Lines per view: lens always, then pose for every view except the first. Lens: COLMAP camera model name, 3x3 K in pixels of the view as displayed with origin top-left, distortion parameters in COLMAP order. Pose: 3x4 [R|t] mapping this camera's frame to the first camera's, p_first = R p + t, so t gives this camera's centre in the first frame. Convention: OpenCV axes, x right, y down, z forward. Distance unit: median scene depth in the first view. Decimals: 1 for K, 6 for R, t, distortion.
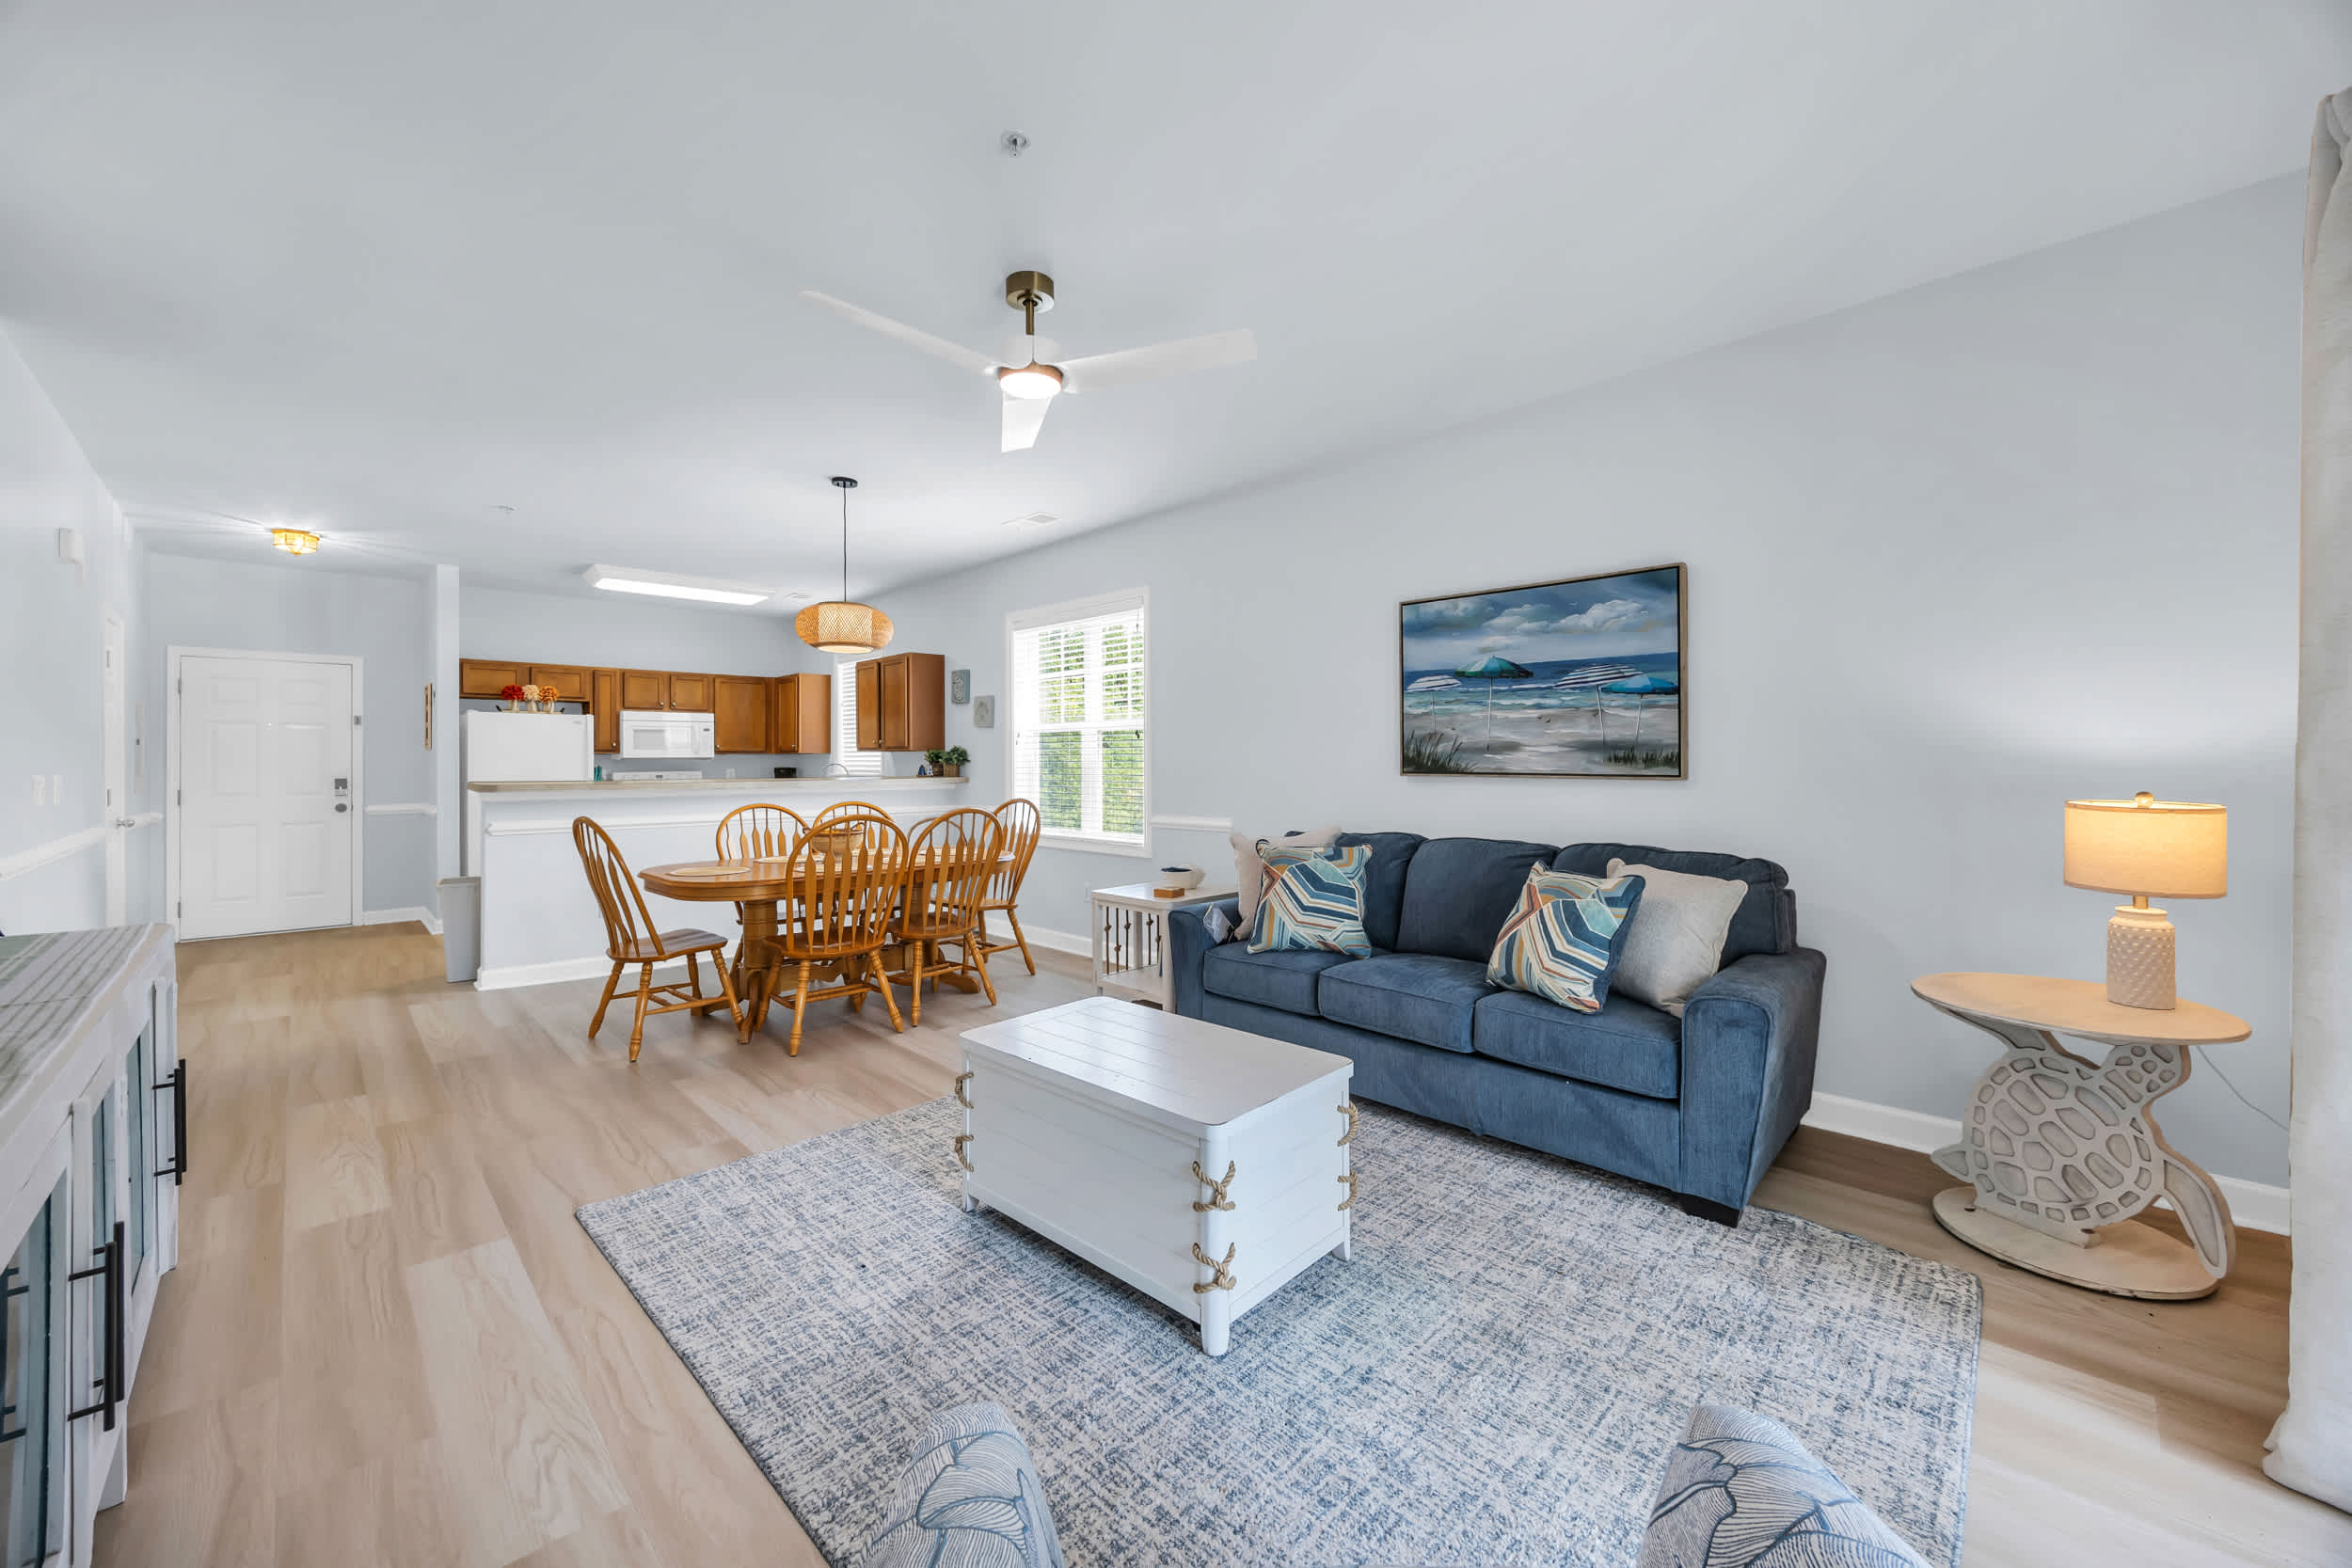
lens RADIAL K [[888.6, 0, 1155.4], [0, 888.6, 762.2], [0, 0, 1]] dist [-0.005767, 0.000692]
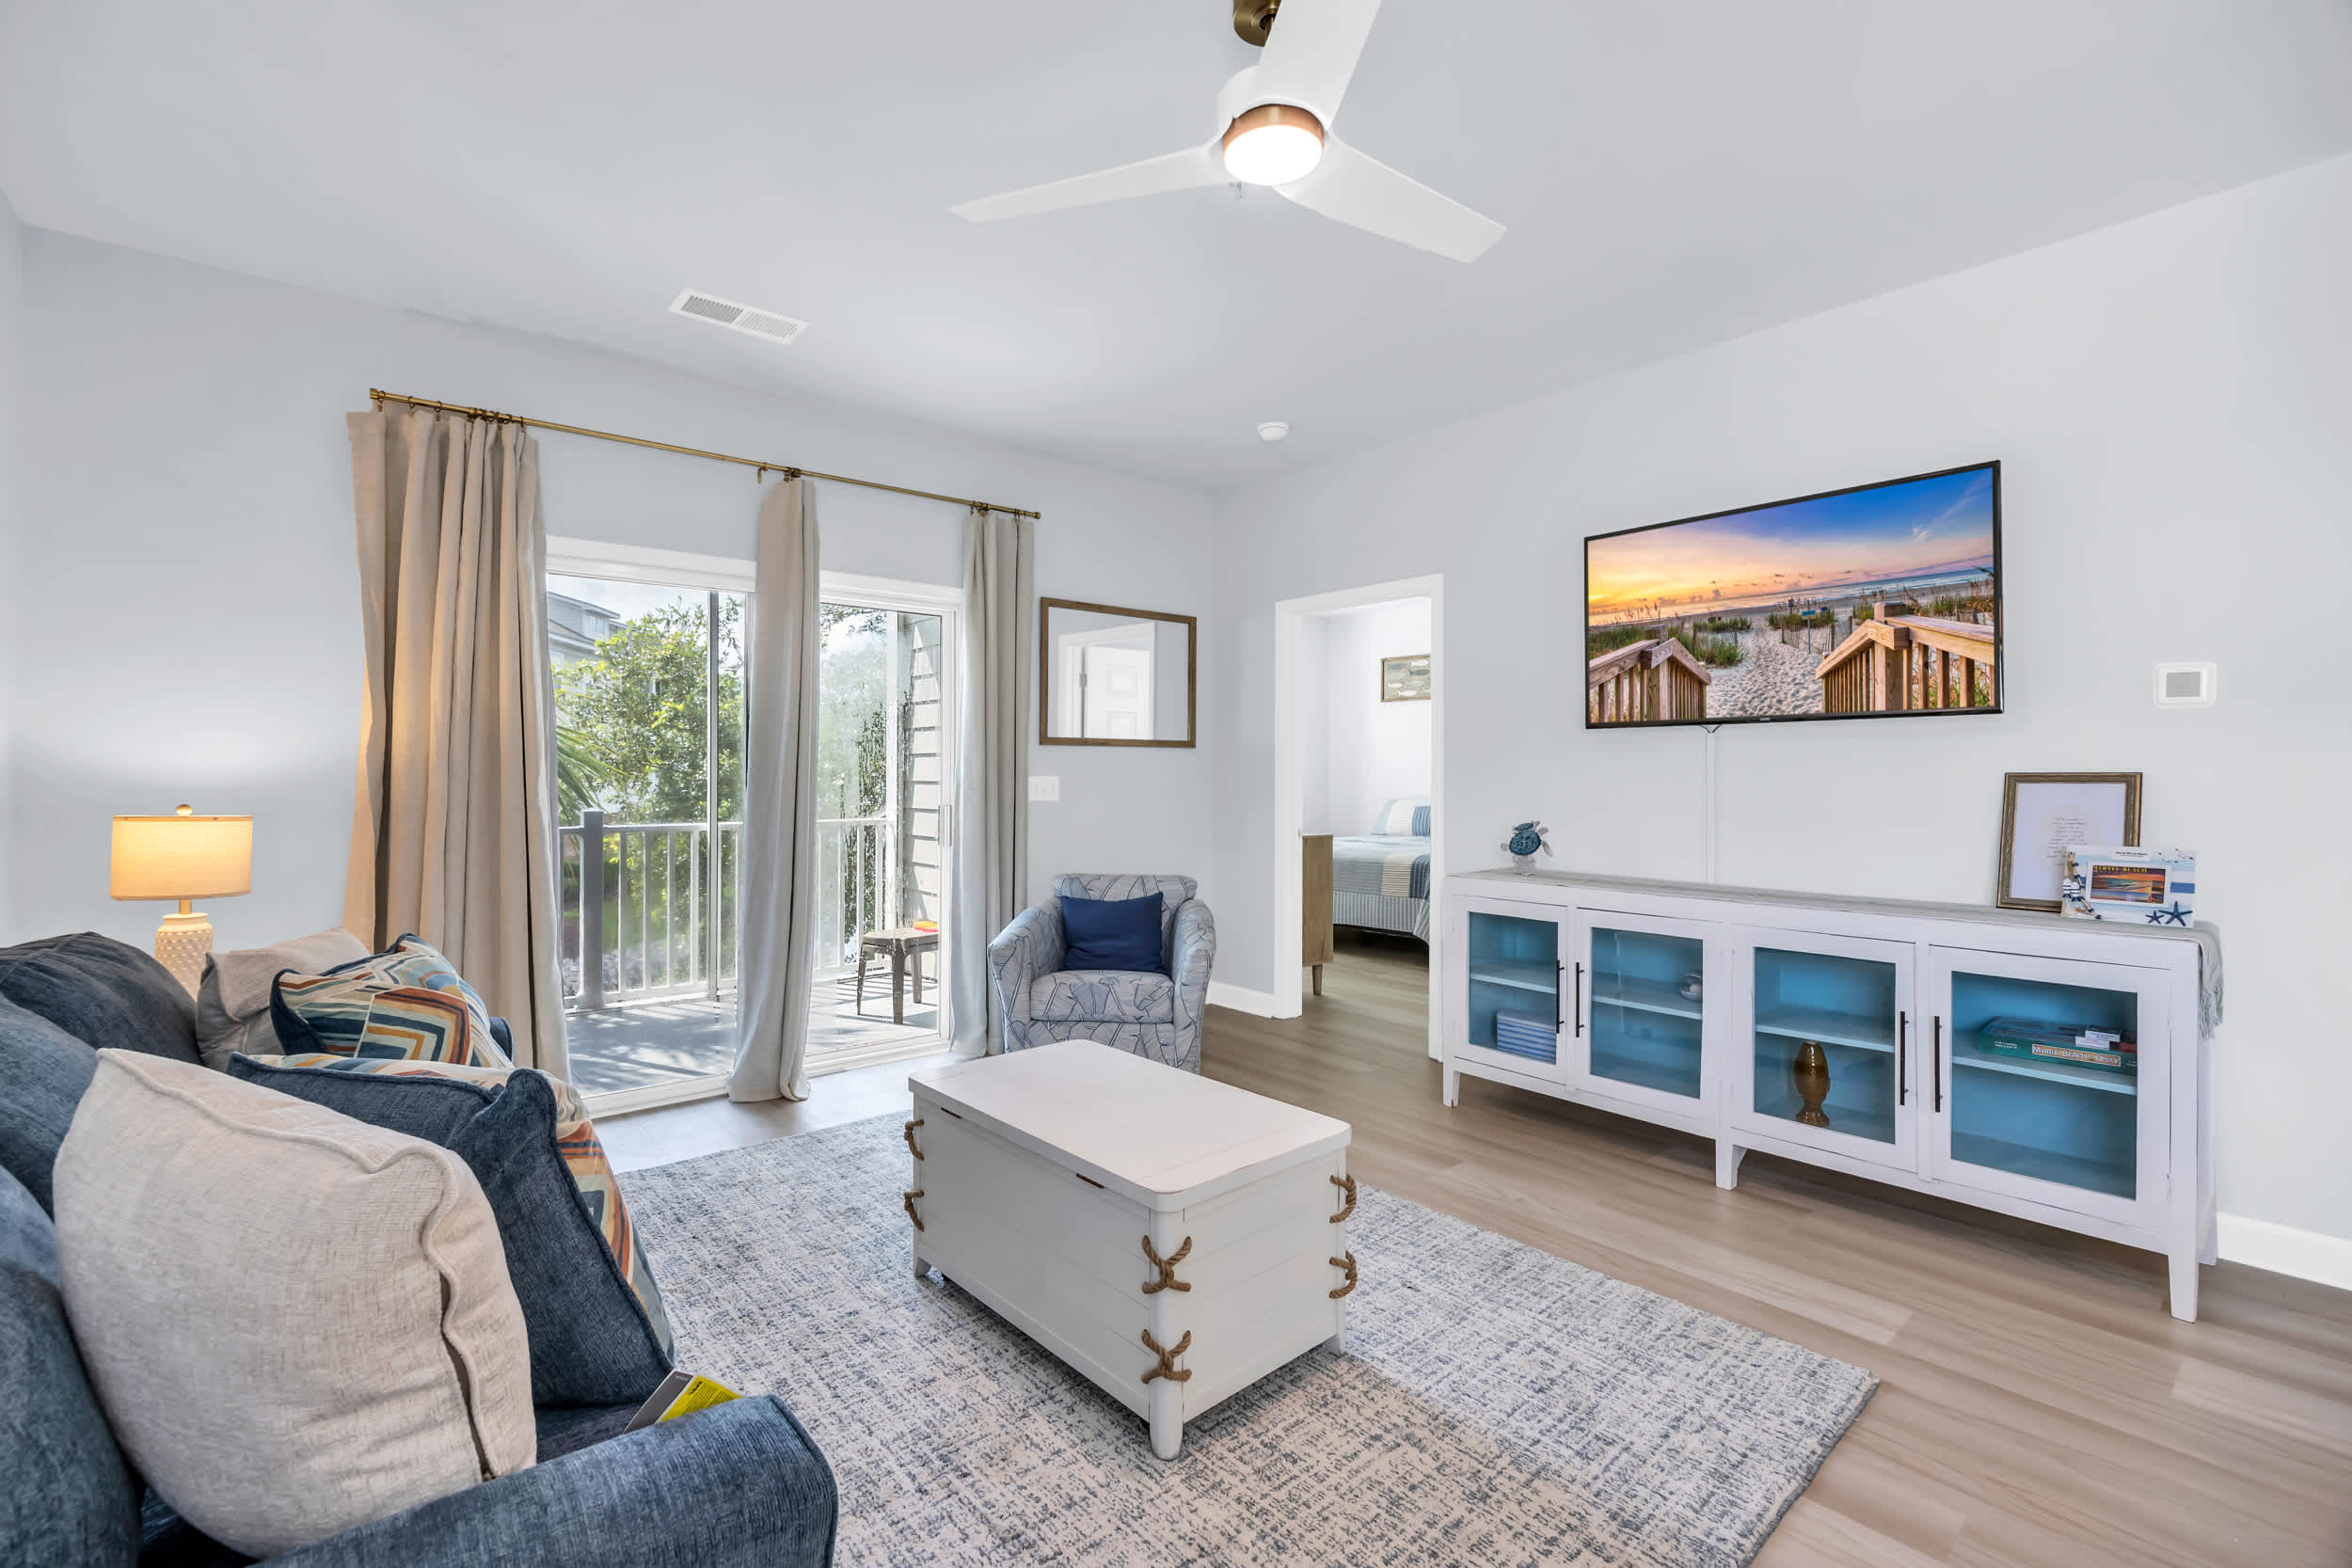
lens RADIAL K [[1032.7, 0, 1153.1], [0, 1032.7, 756.4], [0, 0, 1]] dist [-0.016945, 0.001295]
pose [[-0.997082, 0.006379, 0.076070, -0.082412], [0.004897, 0.999795, -0.019647, 0.003401], [-0.076179, -0.019217, -0.996909, 1.289748]]
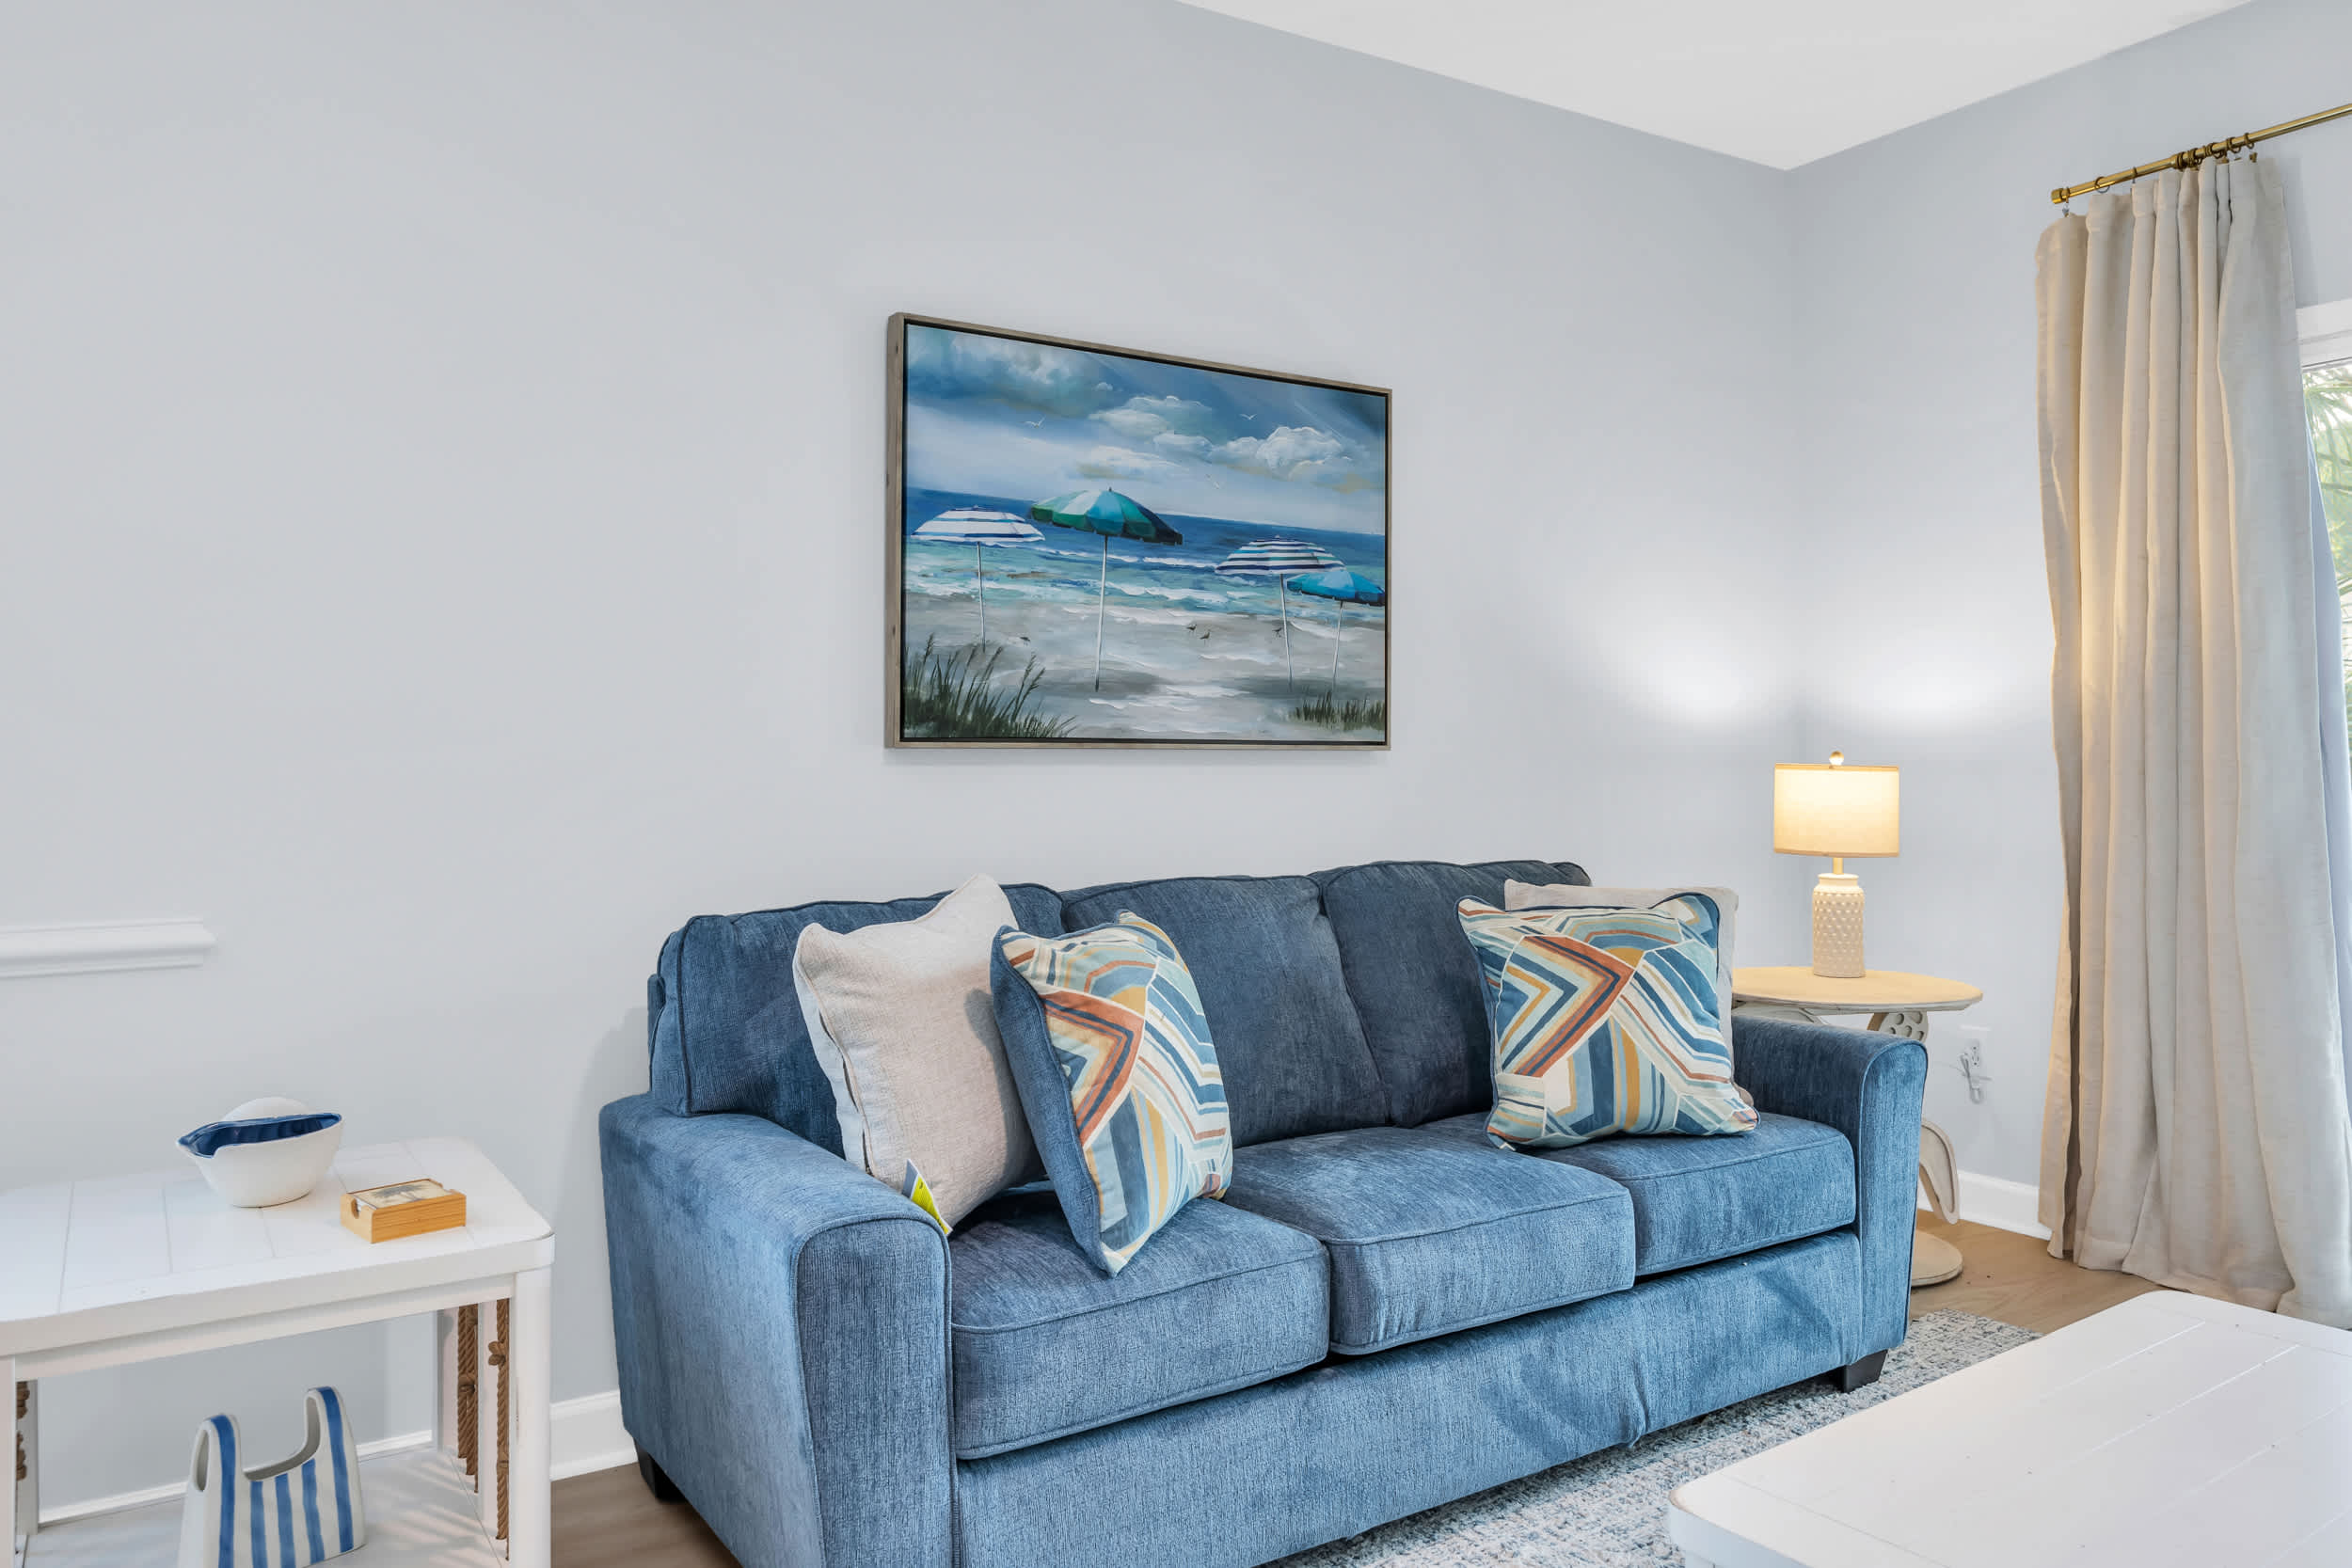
lens RADIAL K [[1648.1, 0, 1165.0], [0, 1648.1, 713.9], [0, 0, 1]] dist [-0.004227, -0.000793]
pose [[0.196459, 0.031129, 0.980018, -0.469326], [0.006843, 0.999428, -0.033117, 0.028444], [-0.980488, 0.013213, 0.196134, 0.823047]]
